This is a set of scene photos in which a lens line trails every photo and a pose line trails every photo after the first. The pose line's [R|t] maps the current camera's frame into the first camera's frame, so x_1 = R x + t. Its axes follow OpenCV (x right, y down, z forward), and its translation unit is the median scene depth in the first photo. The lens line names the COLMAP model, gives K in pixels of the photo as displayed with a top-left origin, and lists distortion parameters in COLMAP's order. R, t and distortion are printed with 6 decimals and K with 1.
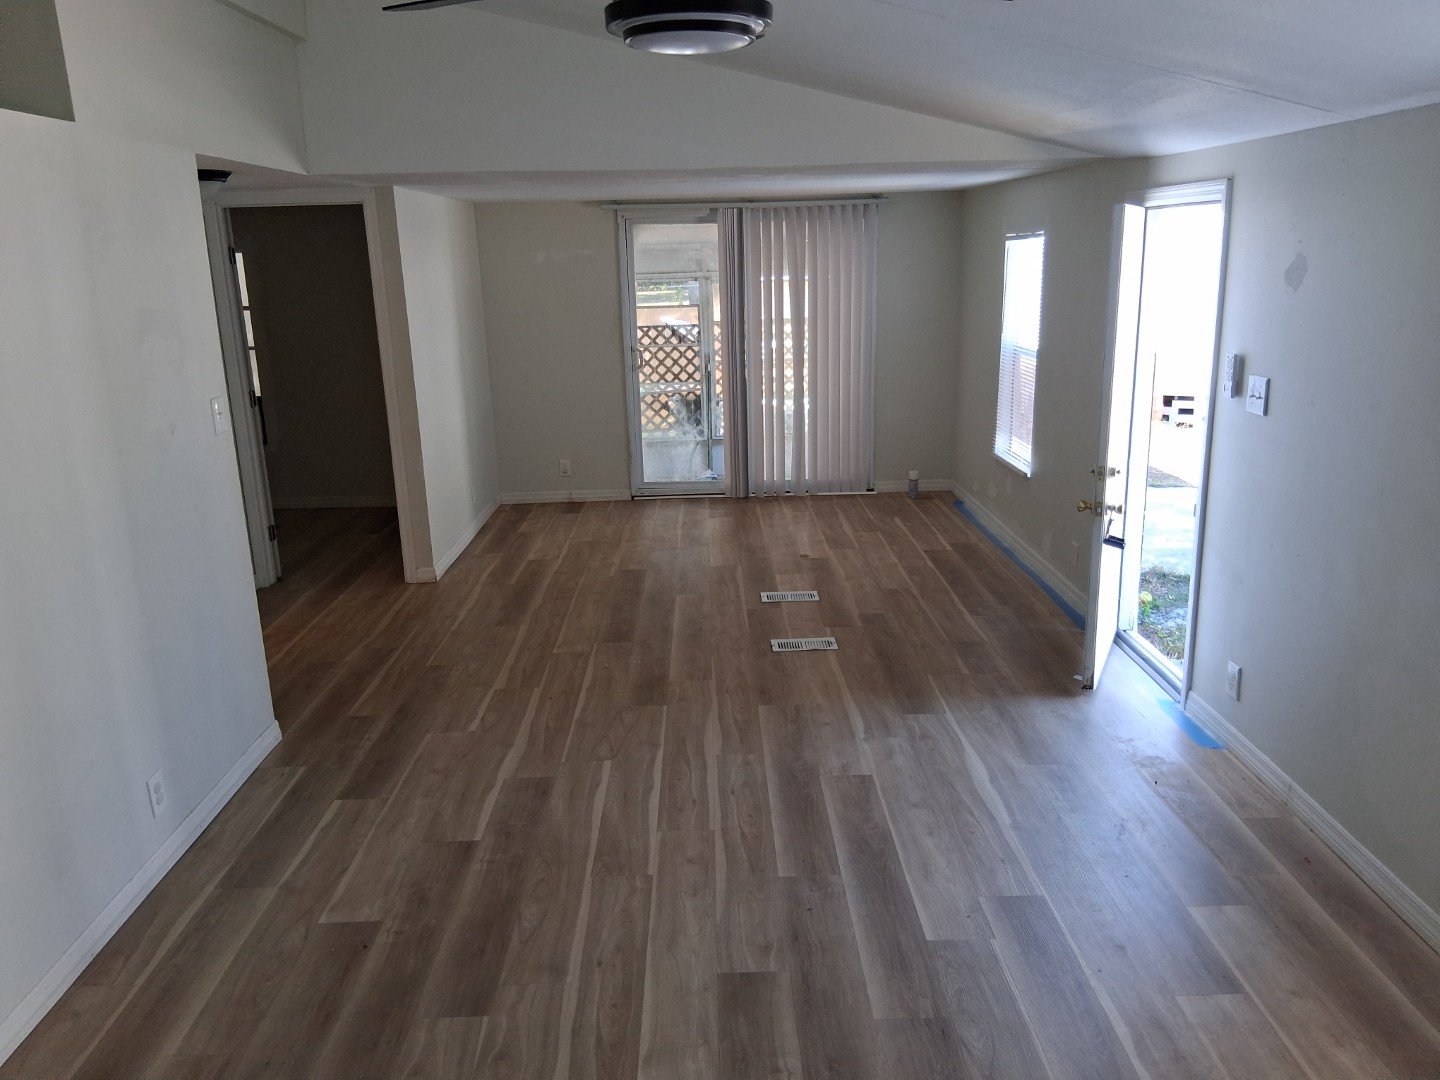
lens RADIAL K [[1084.0, 0, 720.0], [0, 1084.0, 540.0], [0, 0, 1]] dist [0.146915, -0.249789]
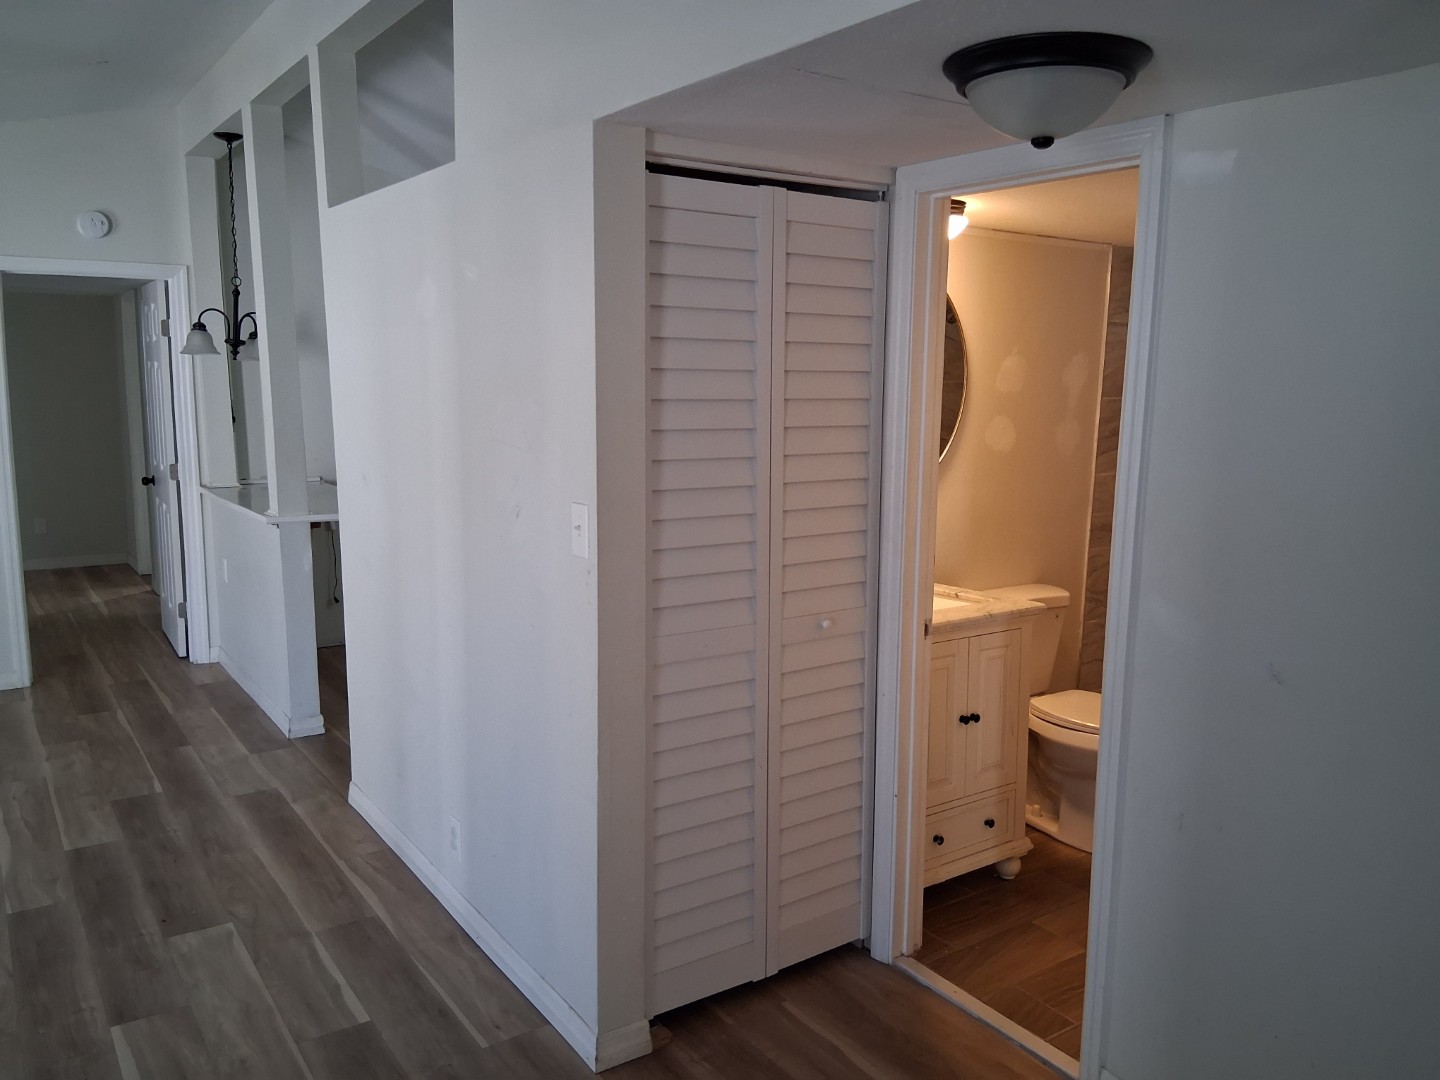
lens RADIAL K [[1100.6, 0, 720.0], [0, 1100.6, 540.0], [0, 0, 1]] dist [0.055038, -0.090559]
pose [[-0.830537, 0.100019, -0.547909, -0.156358], [-0.133197, 0.919530, 0.369762, -0.341999], [0.540801, 0.380081, -0.750382, 1.457559]]
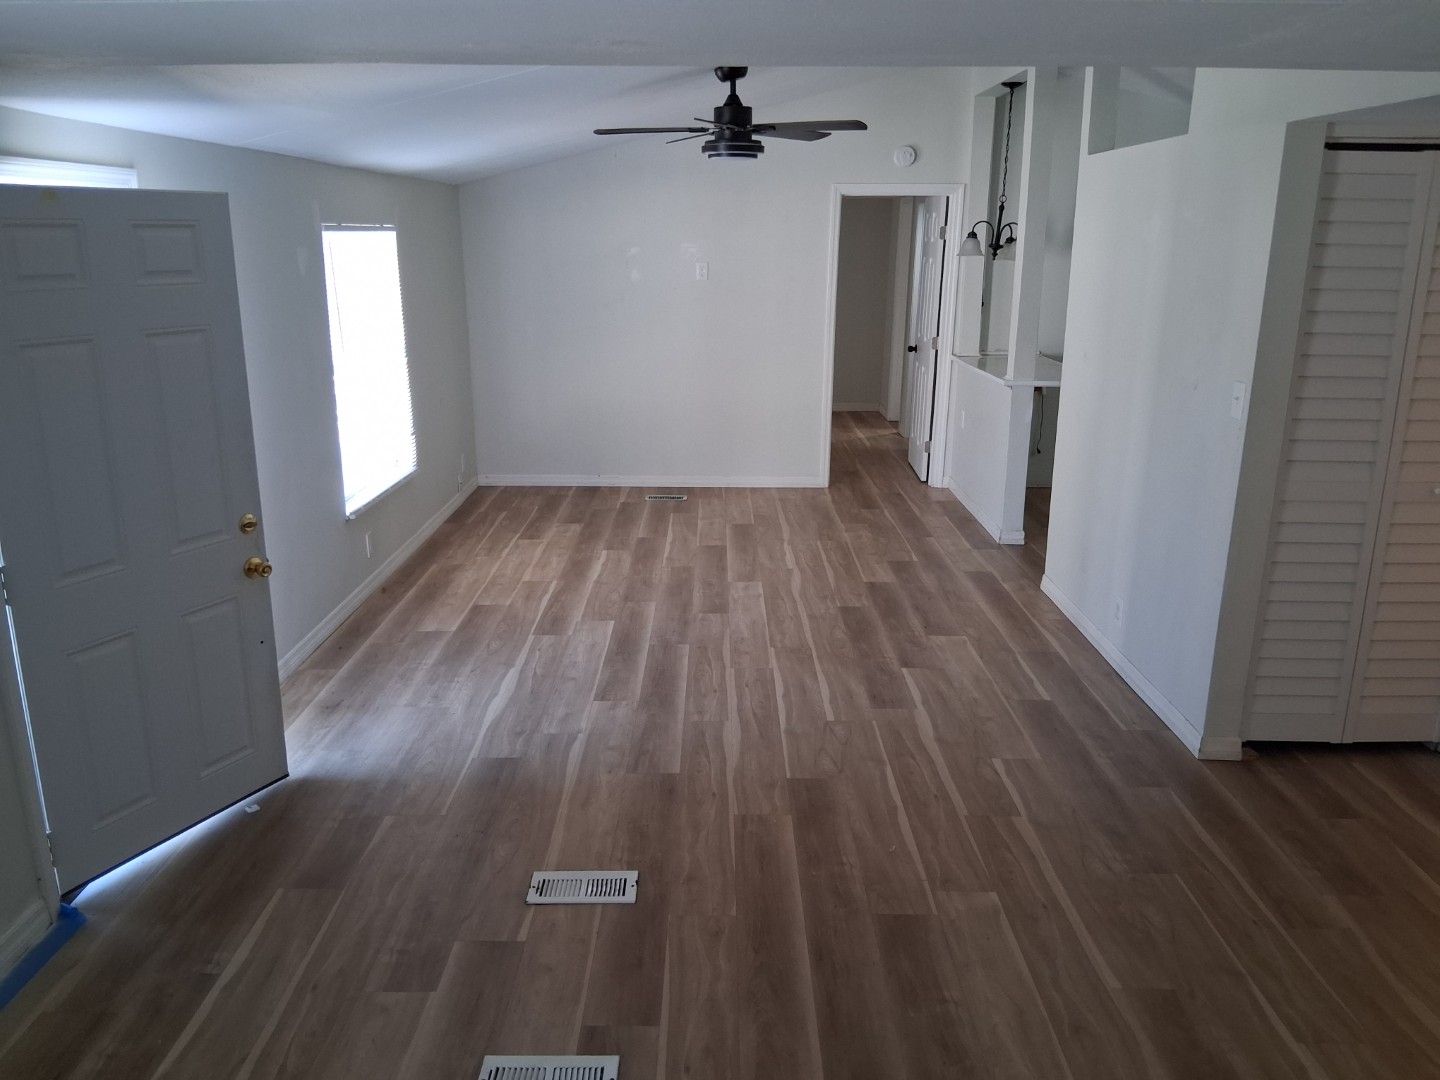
lens RADIAL K [[1084.0, 0, 720.0], [0, 1084.0, 540.0], [0, 0, 1]] dist [0.146915, -0.249789]
pose [[-0.999737, 0.012959, 0.018946, -0.017007], [0.020764, 0.862412, 0.505781, -0.480187], [-0.009785, 0.506041, -0.862454, 1.801431]]
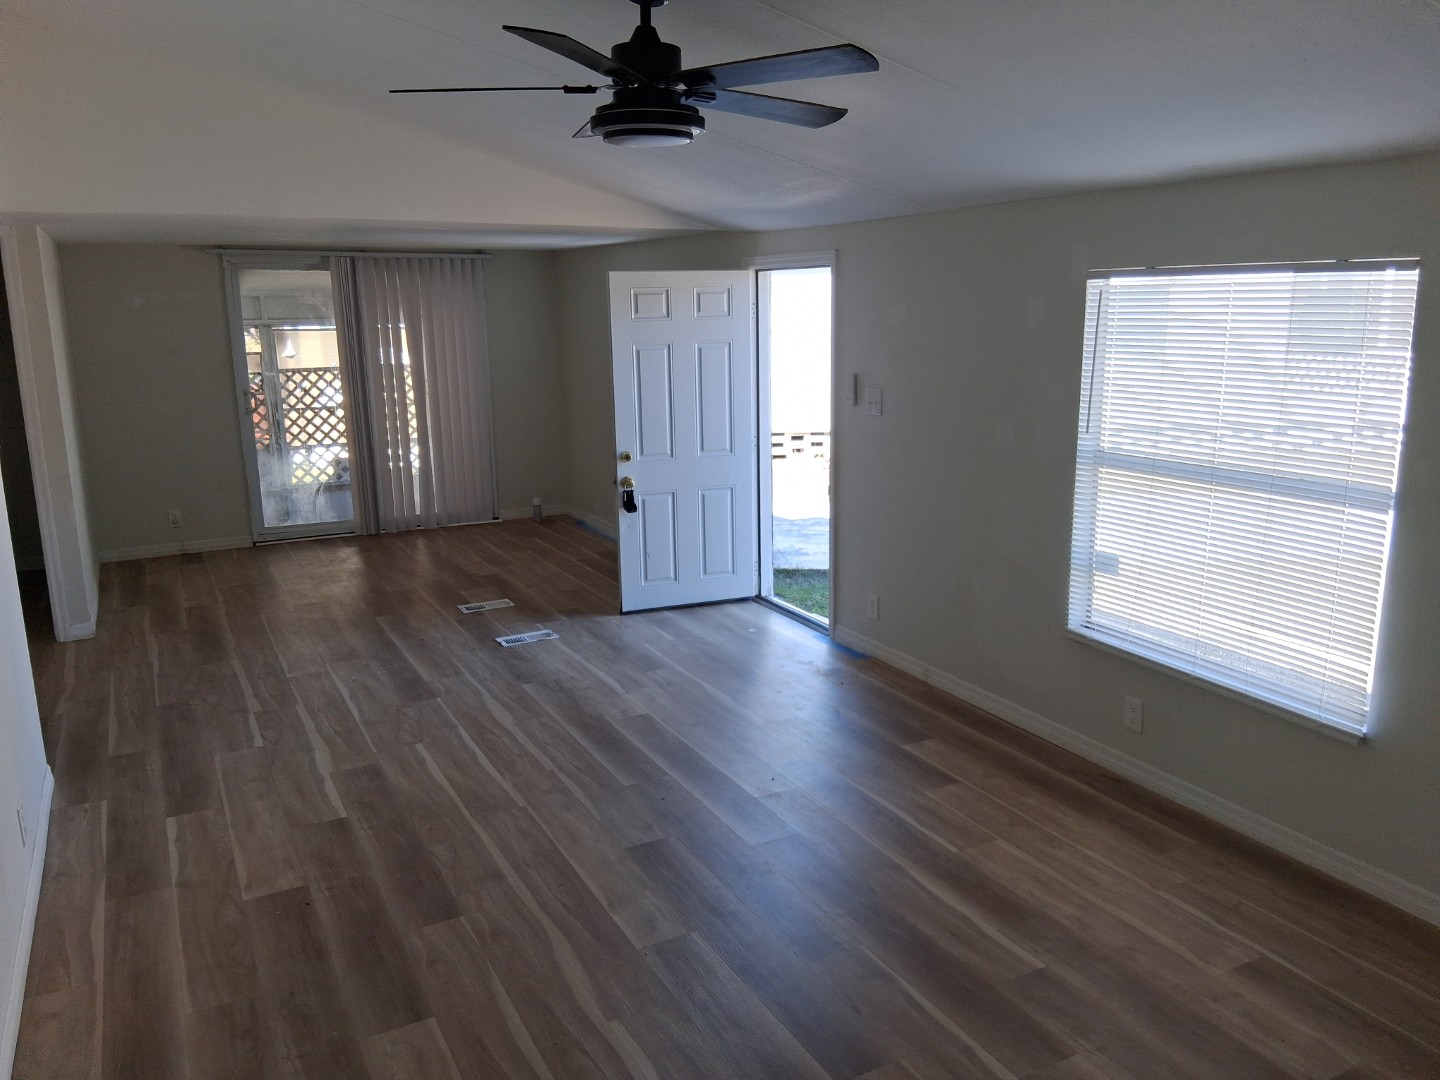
lens RADIAL K [[1084.0, 0, 720.0], [0, 1084.0, 540.0], [0, 0, 1]] dist [0.146915, -0.249789]
pose [[0.891251, -0.083193, 0.445815, -0.305297], [0.106239, 0.993977, -0.026904, 0.058235], [-0.440891, 0.071341, 0.894721, -0.146077]]
